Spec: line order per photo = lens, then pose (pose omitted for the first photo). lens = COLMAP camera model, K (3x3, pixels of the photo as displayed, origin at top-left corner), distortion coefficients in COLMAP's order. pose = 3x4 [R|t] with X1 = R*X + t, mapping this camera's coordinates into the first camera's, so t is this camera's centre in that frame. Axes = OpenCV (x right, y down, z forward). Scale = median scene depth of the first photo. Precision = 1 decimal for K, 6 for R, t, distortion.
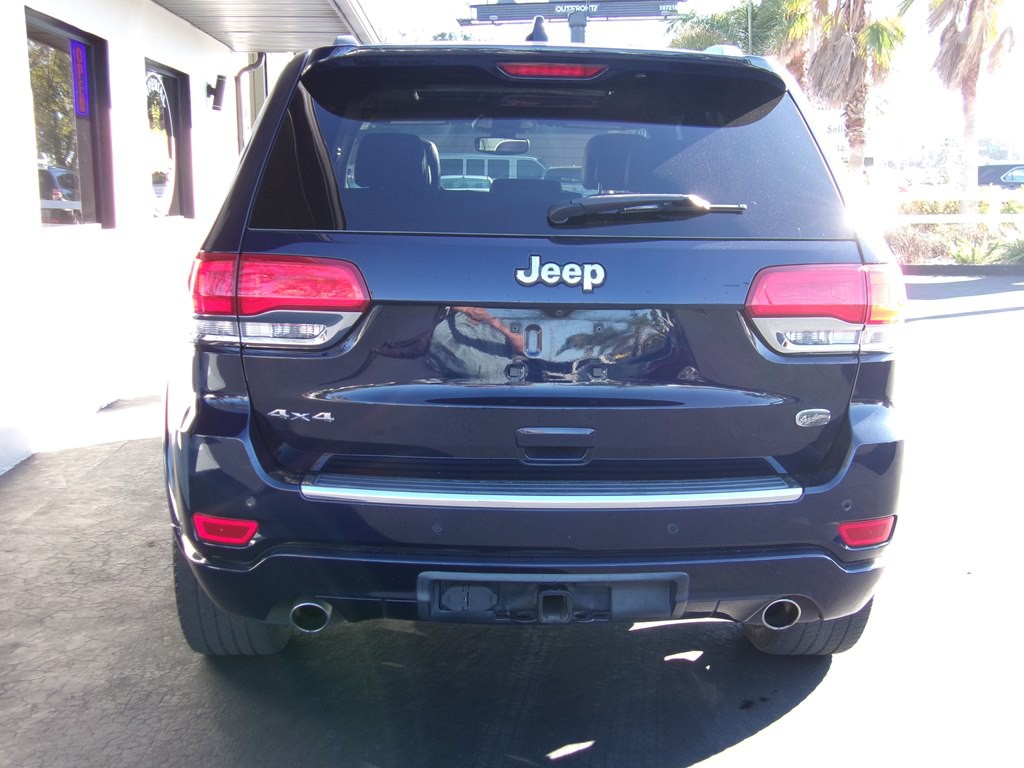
lens RADIAL K [[1303.4, 0, 510.9], [0, 1303.4, 406.2], [0, 0, 1]] dist [0.036645, 0.005323]
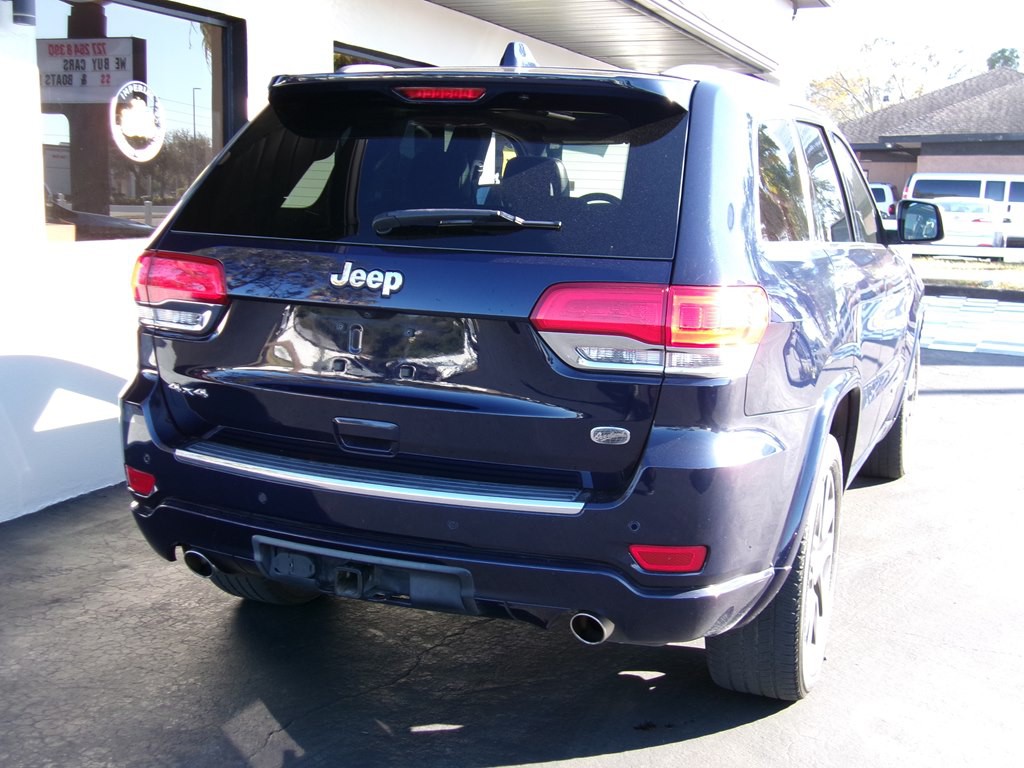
lens RADIAL K [[1303.4, 0, 510.9], [0, 1303.4, 406.2], [0, 0, 1]] dist [0.036645, 0.005323]
pose [[0.895996, 0.087934, -0.435268, 0.615280], [-0.092795, 0.995634, 0.010124, -0.017103], [0.434257, 0.031320, 0.900244, 0.067315]]
